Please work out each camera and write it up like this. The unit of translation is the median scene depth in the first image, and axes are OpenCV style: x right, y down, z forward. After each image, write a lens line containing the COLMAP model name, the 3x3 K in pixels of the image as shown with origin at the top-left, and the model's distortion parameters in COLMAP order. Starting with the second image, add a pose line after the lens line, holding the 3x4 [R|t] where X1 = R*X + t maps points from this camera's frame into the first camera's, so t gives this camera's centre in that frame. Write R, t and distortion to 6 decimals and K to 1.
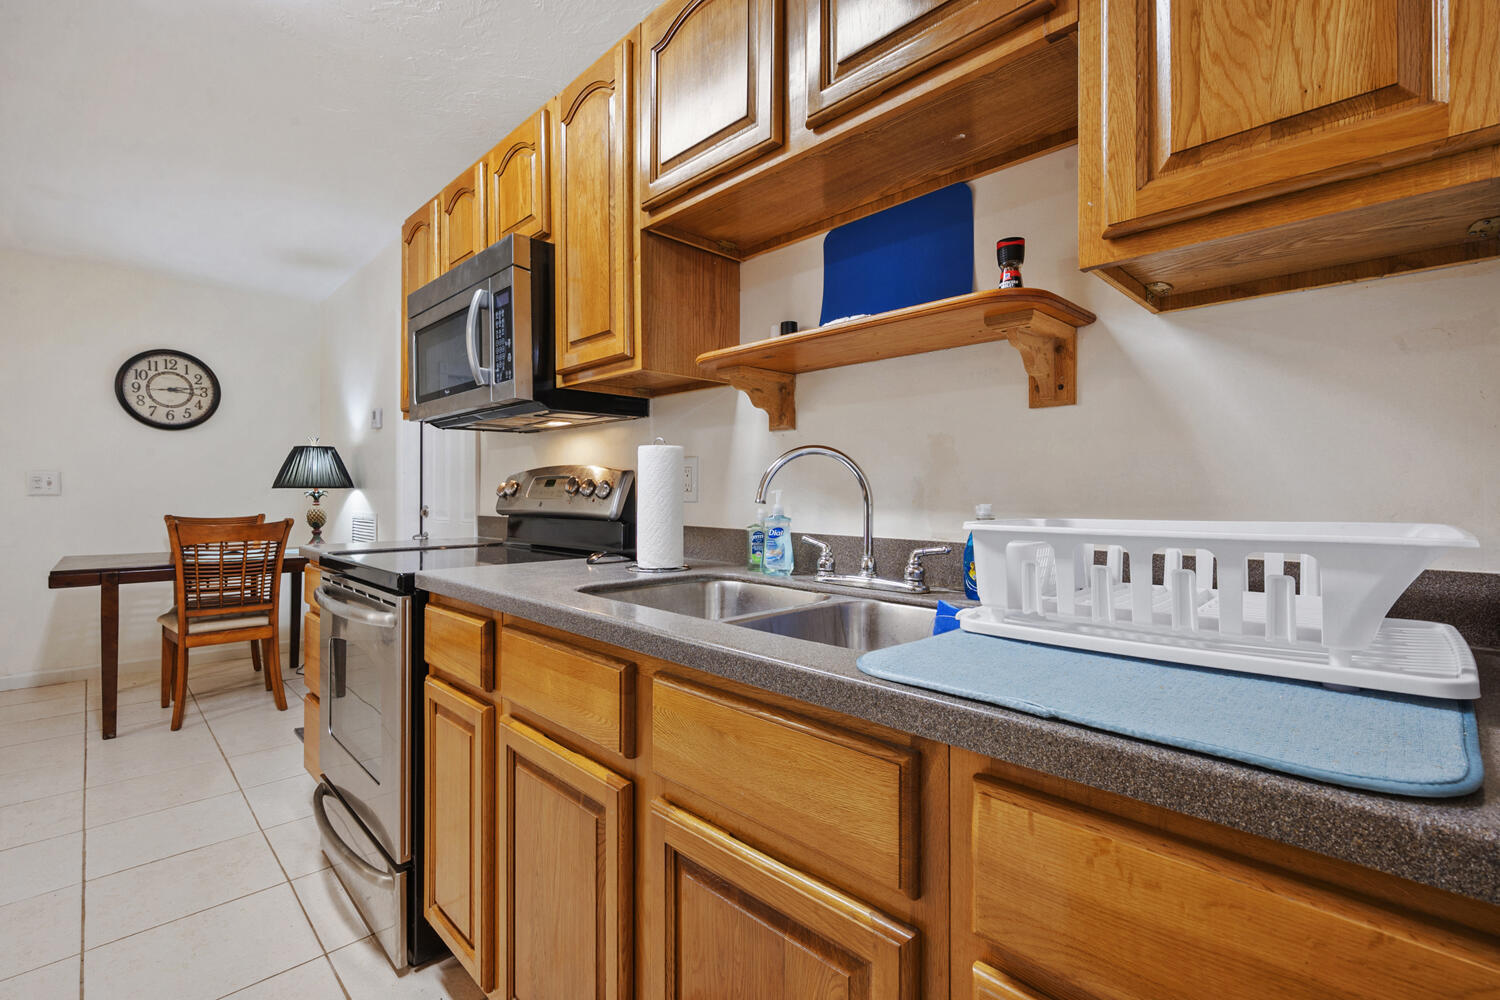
lens RADIAL K [[662.8, 0, 750.0], [0, 662.8, 500.0], [0, 0, 1]] dist [-0.001277, -0.000542]
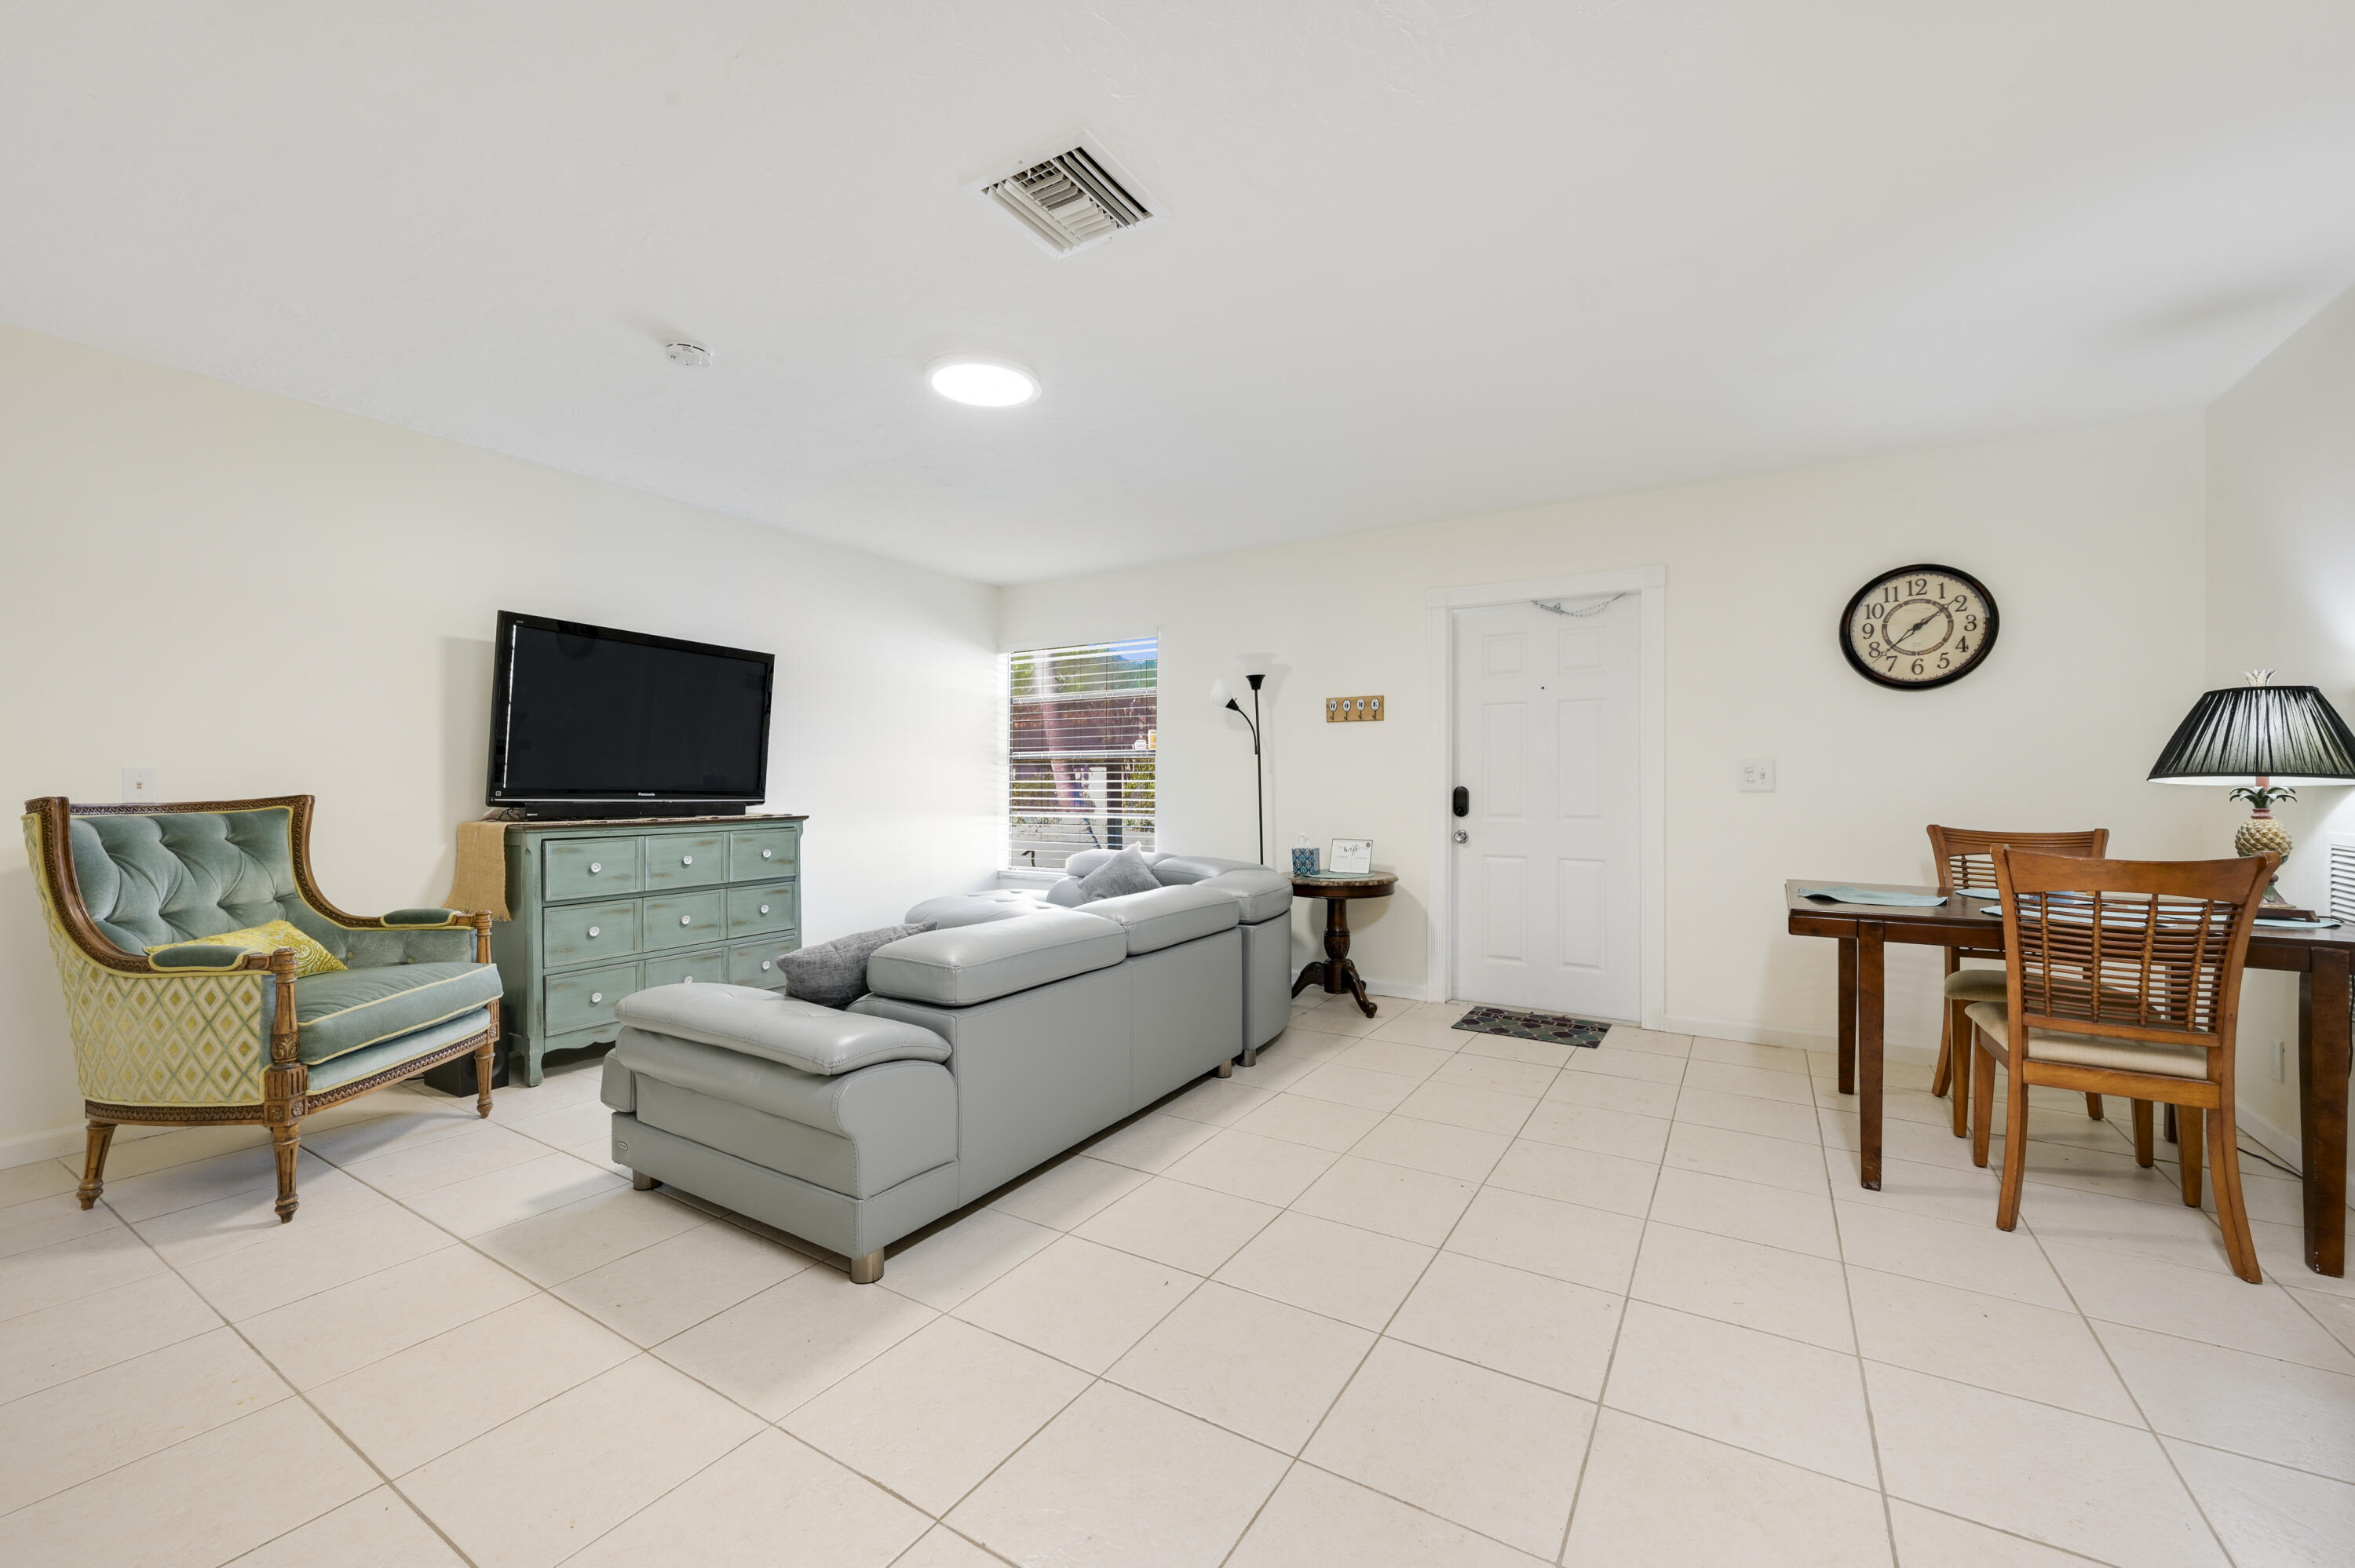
lens RADIAL K [[926.5, 0, 1166.1], [0, 926.5, 797.8], [0, 0, 1]] dist [-0.000558, -0.000024]
pose [[0.223367, 0.010287, -0.974680, -0.201039], [-0.014670, 0.999867, 0.007191, 0.001997], [0.974624, 0.012692, 0.223488, 0.119691]]
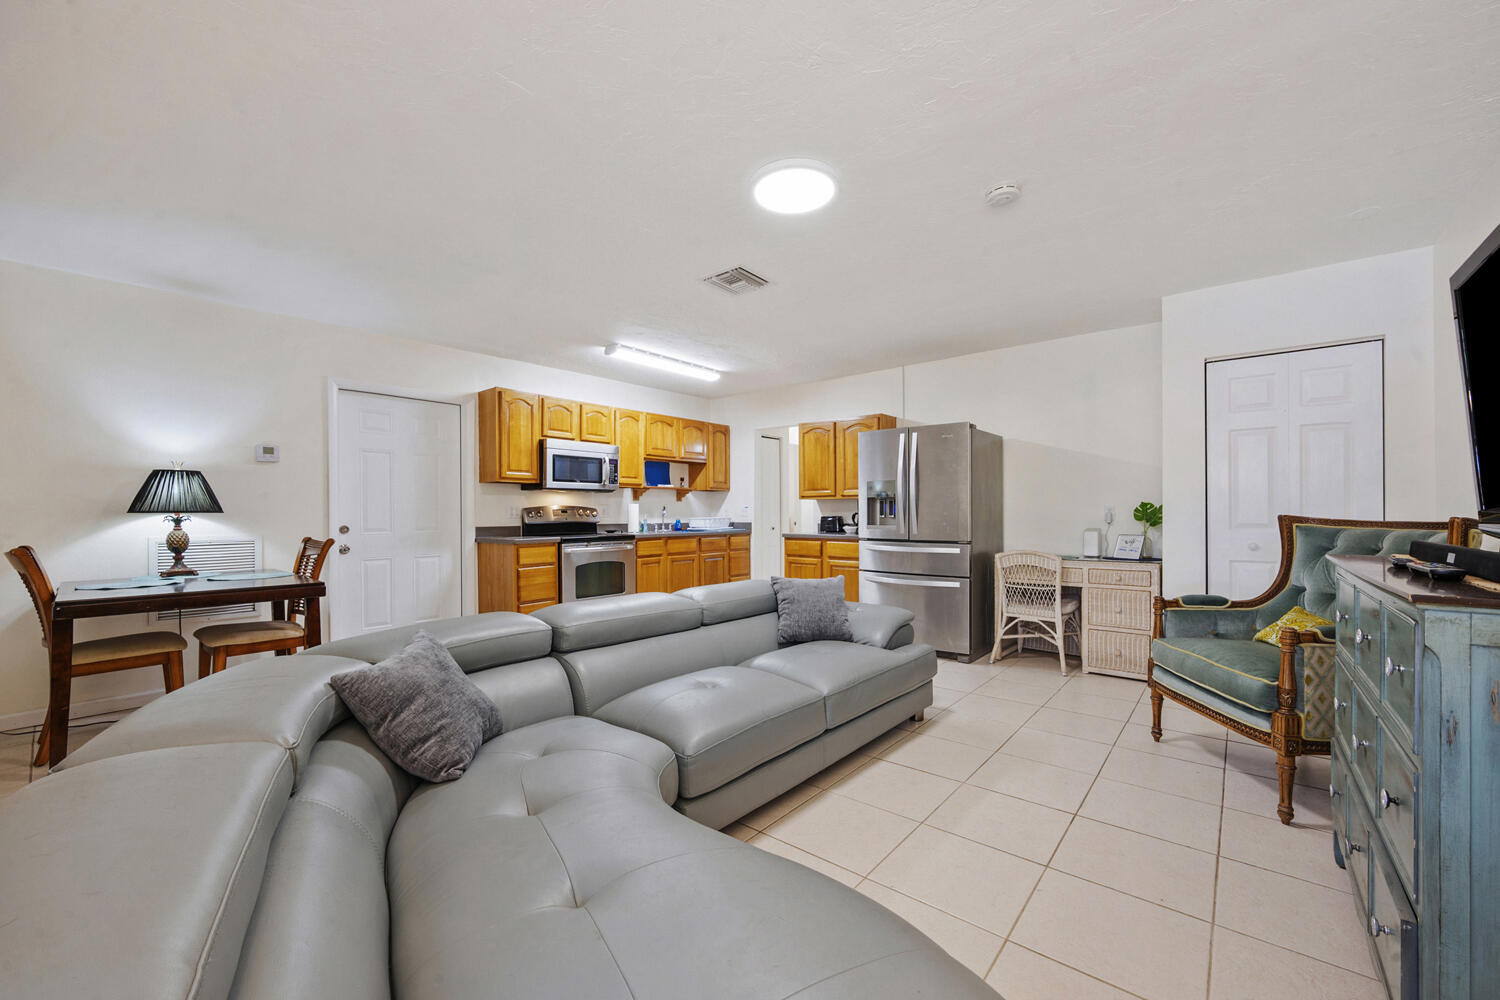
lens RADIAL K [[588.3, 0, 748.5], [0, 588.3, 512.0], [0, 0, 1]] dist [-0.001422, -0.000279]
pose [[-0.080753, 0.006332, 0.996714, -1.588072], [0.019348, 0.999801, -0.004784, 0.001643], [-0.996546, 0.018898, -0.080859, 0.228258]]
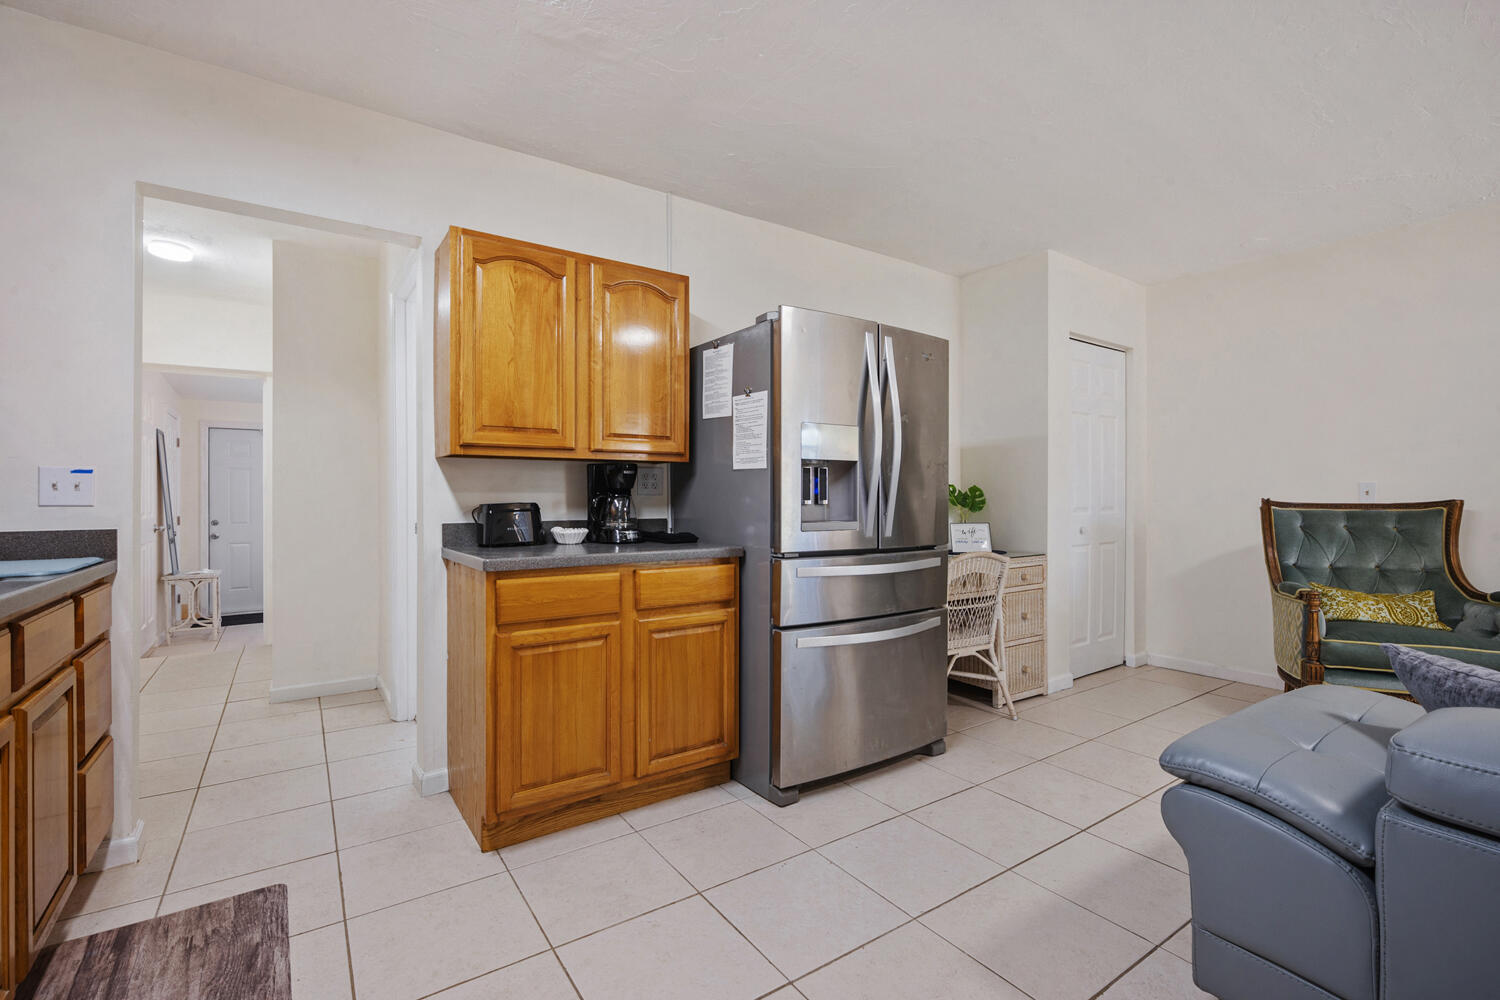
lens RADIAL K [[662.8, 0, 750.0], [0, 662.8, 500.0], [0, 0, 1]] dist [-0.001277, -0.000542]
pose [[-0.982146, 0.005476, 0.188043, -0.458231], [0.008679, 0.999831, 0.016214, -0.002984], [-0.187922, 0.017556, -0.982027, 0.483938]]
